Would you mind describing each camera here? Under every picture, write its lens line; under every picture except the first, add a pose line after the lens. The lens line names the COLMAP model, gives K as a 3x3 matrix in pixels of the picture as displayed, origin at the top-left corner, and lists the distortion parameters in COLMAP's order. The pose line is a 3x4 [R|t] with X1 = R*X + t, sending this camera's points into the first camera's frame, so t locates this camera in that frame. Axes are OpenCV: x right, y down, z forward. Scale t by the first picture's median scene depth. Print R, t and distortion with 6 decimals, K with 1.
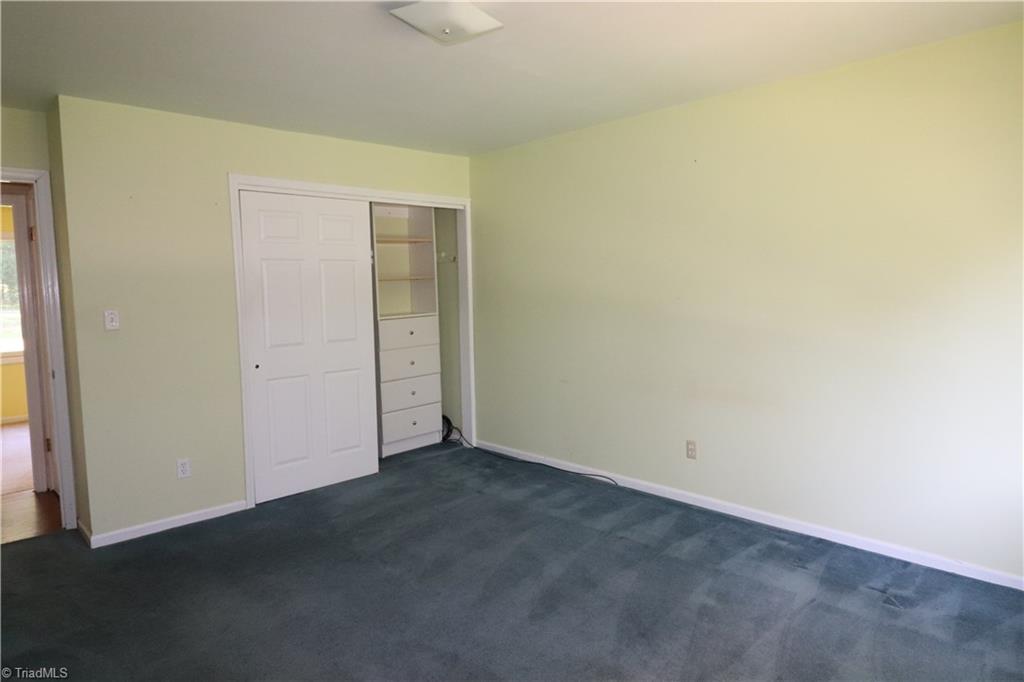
lens RADIAL K [[599.2, 0, 512.0], [0, 599.2, 341.0], [0, 0, 1]] dist [0.000320, 0.000258]
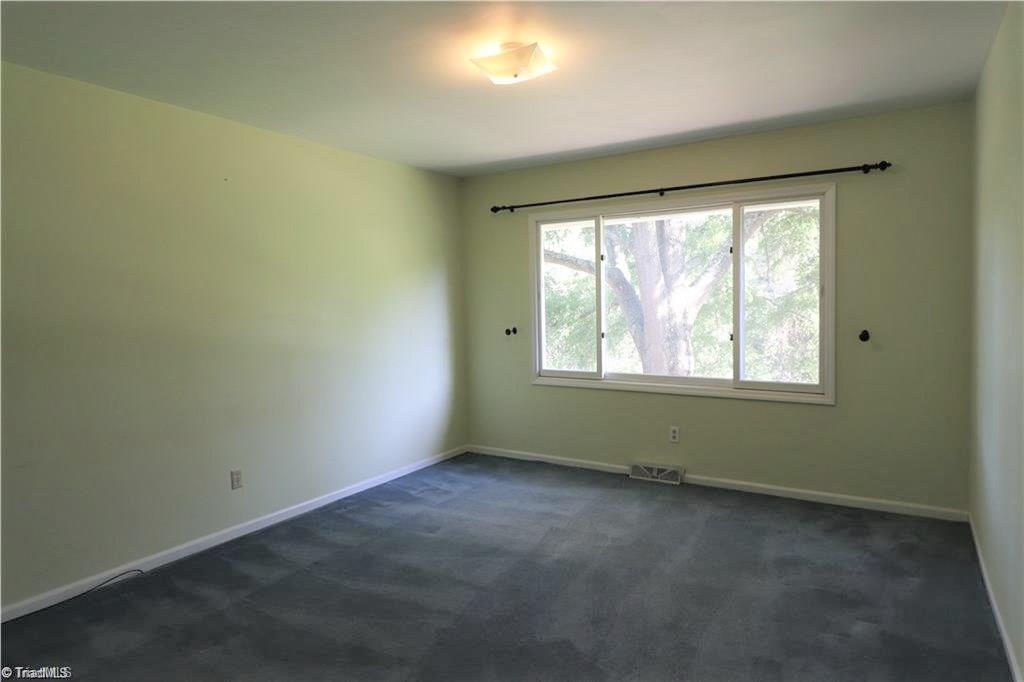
lens RADIAL K [[607.0, 0, 512.0], [0, 607.0, 341.0], [0, 0, 1]] dist [-0.000521, -0.000007]
pose [[-0.219431, -0.037584, 0.974904, -0.791181], [0.117555, 0.990959, 0.064662, -0.050692], [-0.968520, 0.128794, -0.213029, 0.818062]]
